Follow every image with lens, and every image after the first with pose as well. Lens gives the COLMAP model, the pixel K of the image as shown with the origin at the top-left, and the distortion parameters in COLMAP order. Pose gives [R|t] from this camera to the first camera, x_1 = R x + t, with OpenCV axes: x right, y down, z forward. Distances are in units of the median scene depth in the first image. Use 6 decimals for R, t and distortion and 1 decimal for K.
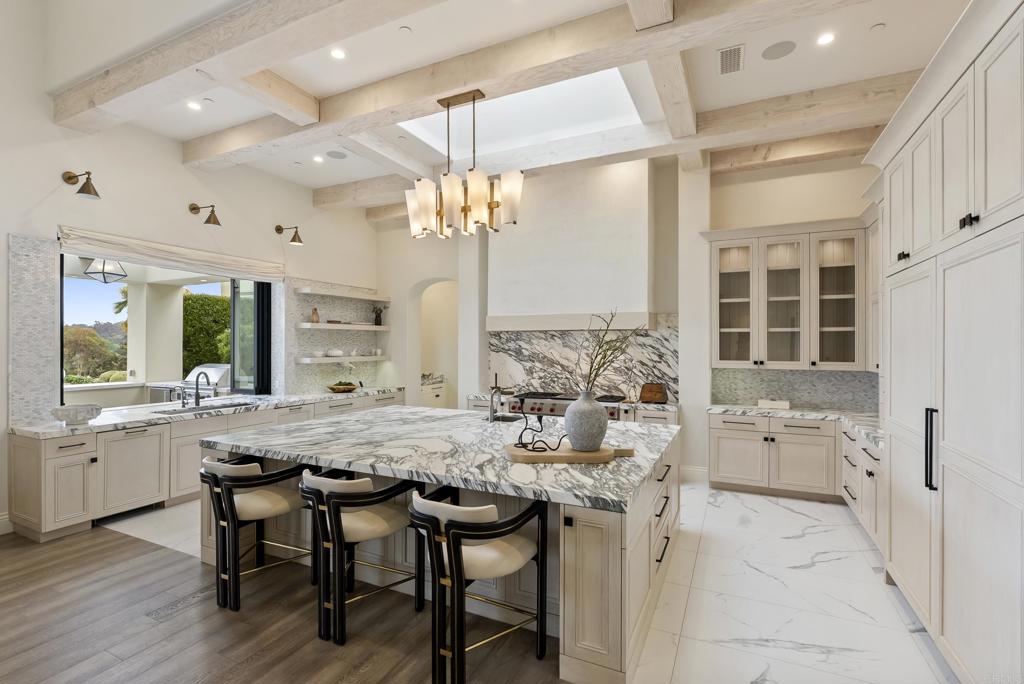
lens RADIAL K [[467.5, 0, 518.5], [0, 467.5, 346.4], [0, 0, 1]] dist [-0.001395, 0.000919]
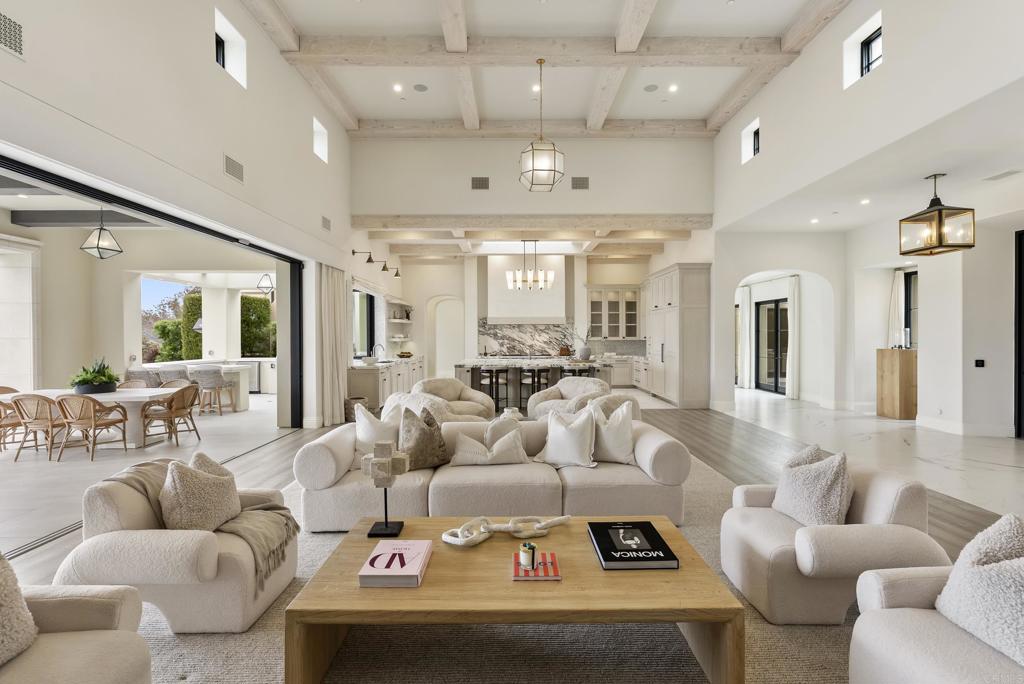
lens RADIAL K [[467.5, 0, 508.9], [0, 467.5, 334.7], [0, 0, 1]] dist [-0.001395, 0.000919]
pose [[0.902225, -0.002854, 0.431256, -0.937599], [0.005308, 0.999976, -0.004486, 0.024292], [-0.431232, 0.006336, 0.902219, -0.946403]]
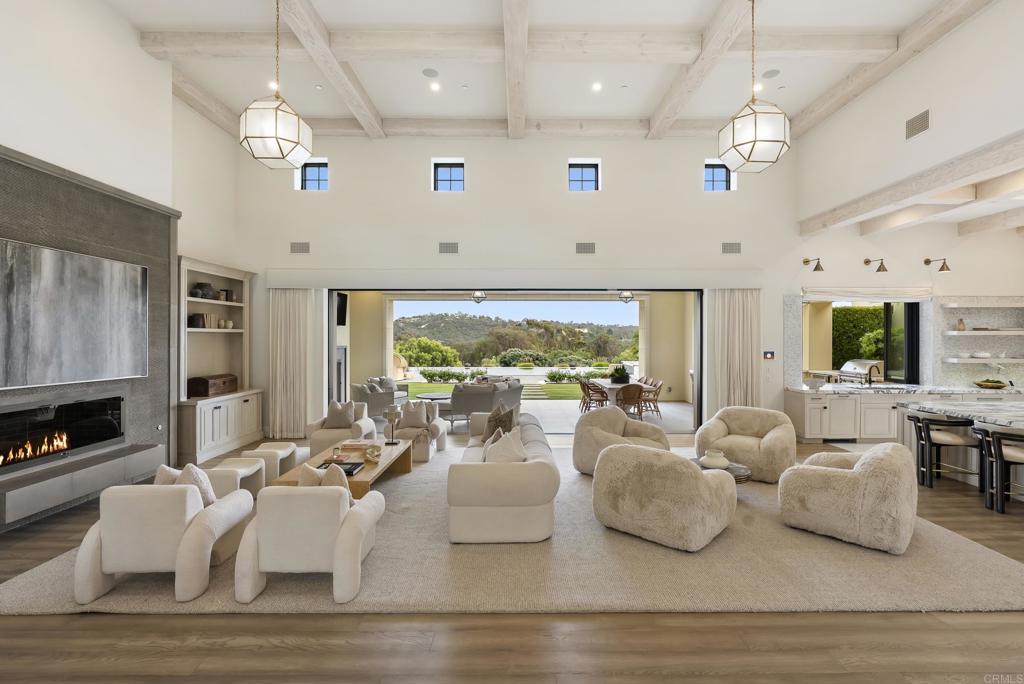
lens RADIAL K [[467.5, 0, 516.8], [0, 467.5, 335.6], [0, 0, 1]] dist [-0.001395, 0.000919]
pose [[0.430617, -0.004792, -0.902522, 0.207908], [-0.003973, 0.999966, -0.007205, -0.026703], [0.902526, 0.006689, 0.430584, -0.699688]]
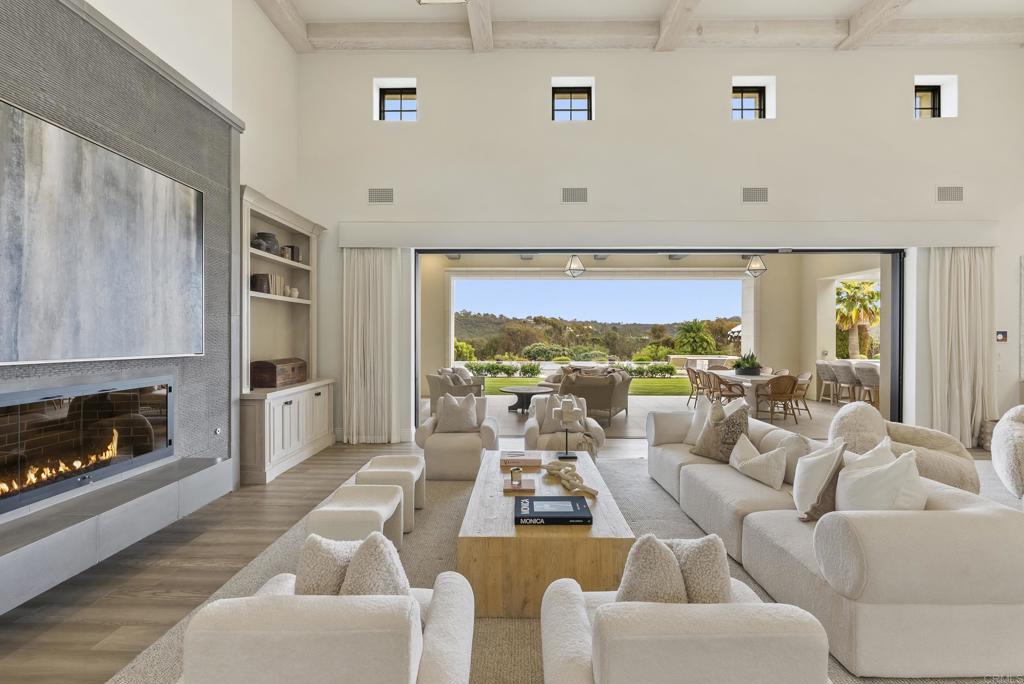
lens RADIAL K [[467.5, 0, 514.8], [0, 467.5, 335.2], [0, 0, 1]] dist [-0.001395, 0.000919]
pose [[0.415459, 0.000431, -0.909612, -0.249580], [-0.005106, 0.999985, -0.001858, 0.027374], [0.909597, 0.005416, 0.415455, -0.857330]]
